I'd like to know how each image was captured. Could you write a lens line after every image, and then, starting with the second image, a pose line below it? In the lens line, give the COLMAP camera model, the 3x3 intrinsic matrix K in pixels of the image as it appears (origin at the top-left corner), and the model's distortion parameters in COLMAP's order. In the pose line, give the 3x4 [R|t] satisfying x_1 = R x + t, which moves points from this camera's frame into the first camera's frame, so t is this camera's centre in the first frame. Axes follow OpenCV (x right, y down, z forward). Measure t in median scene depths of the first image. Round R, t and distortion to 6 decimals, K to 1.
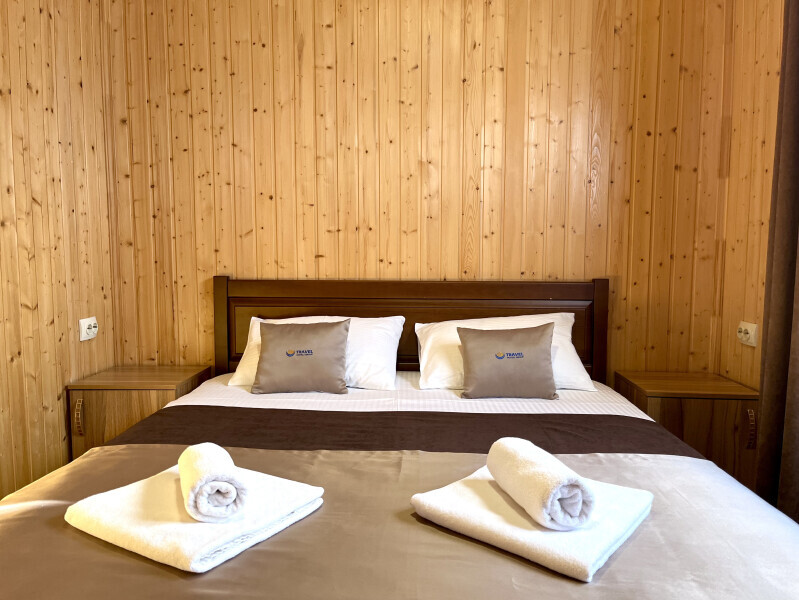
lens RADIAL K [[630.4, 0, 414.8], [0, 630.4, 302.8], [0, 0, 1]] dist [0.073694, -0.089272]
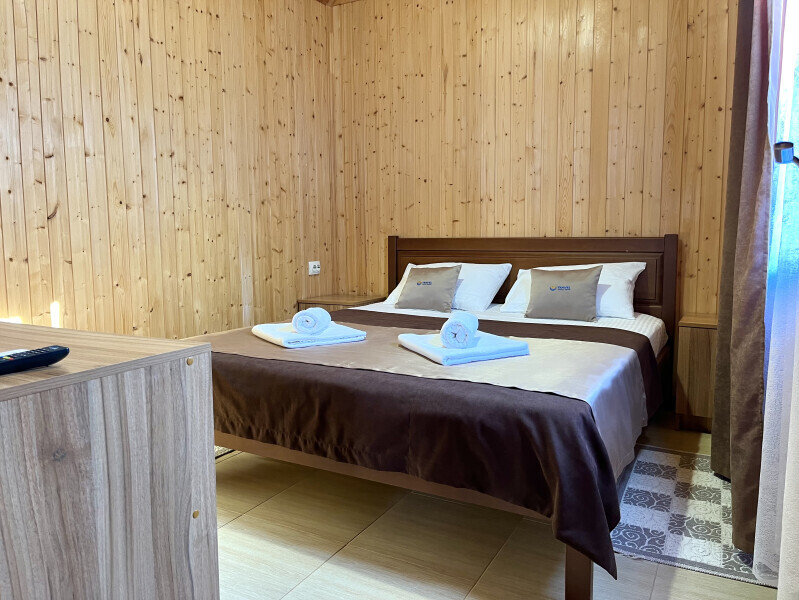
lens RADIAL K [[627.0, 0, 403.8], [0, 627.0, 296.2], [0, 0, 1]] dist [0.065549, -0.080511]
pose [[0.893678, 0.033730, -0.447438, 0.381397], [-0.027493, 0.999413, 0.020430, 0.068860], [0.447865, -0.005956, 0.894081, -0.301457]]
